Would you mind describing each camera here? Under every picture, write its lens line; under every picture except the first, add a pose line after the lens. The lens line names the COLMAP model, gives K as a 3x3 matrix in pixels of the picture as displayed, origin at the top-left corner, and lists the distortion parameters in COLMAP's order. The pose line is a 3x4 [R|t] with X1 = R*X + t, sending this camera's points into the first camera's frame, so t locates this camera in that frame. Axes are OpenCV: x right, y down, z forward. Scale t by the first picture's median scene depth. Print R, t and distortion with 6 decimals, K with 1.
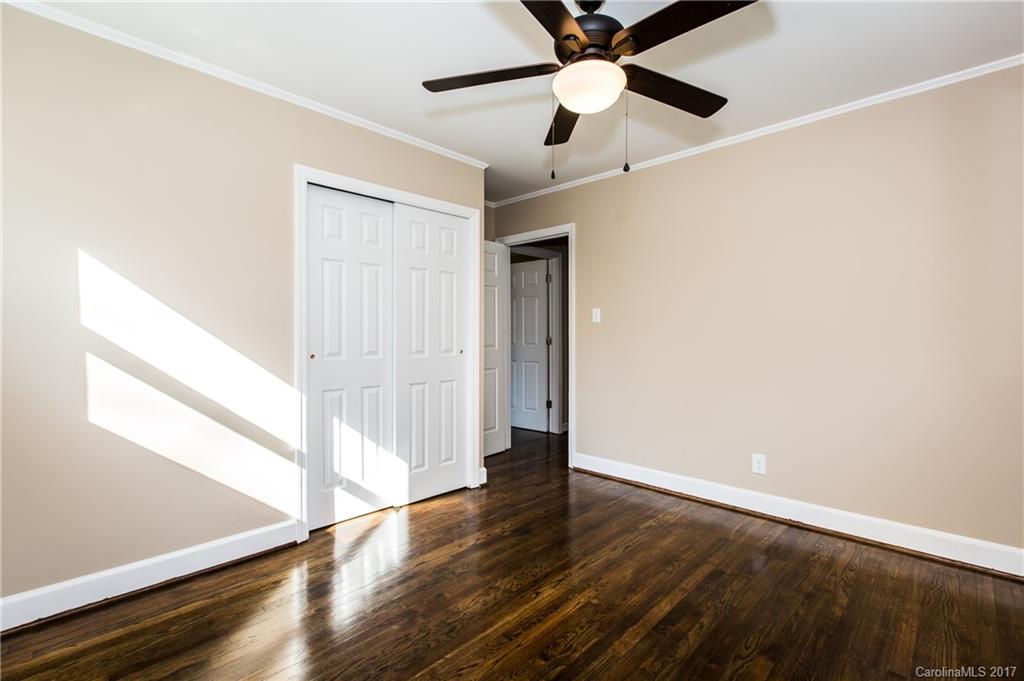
lens RADIAL K [[453.2, 0, 512.6], [0, 453.2, 337.5], [0, 0, 1]] dist [-0.001664, -0.000526]
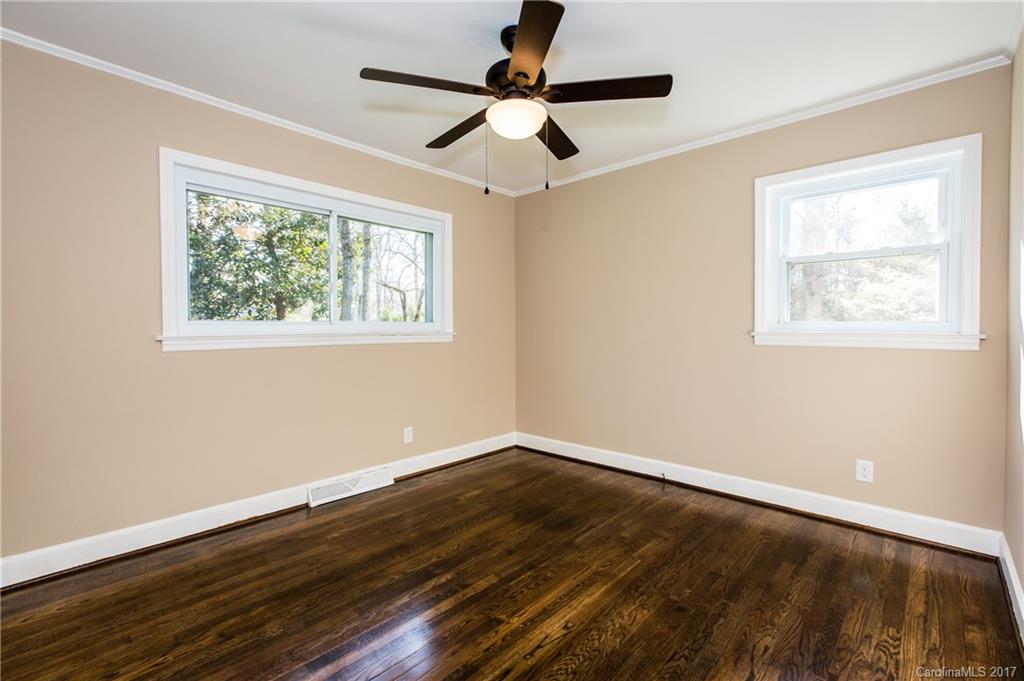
lens RADIAL K [[453.2, 0, 512.6], [0, 453.2, 337.5], [0, 0, 1]] dist [-0.001664, -0.000526]
pose [[-0.999700, 0.002650, -0.024358, 0.187645], [0.002067, 0.999711, 0.023950, -0.011517], [0.024414, 0.023893, -0.999416, 1.962777]]
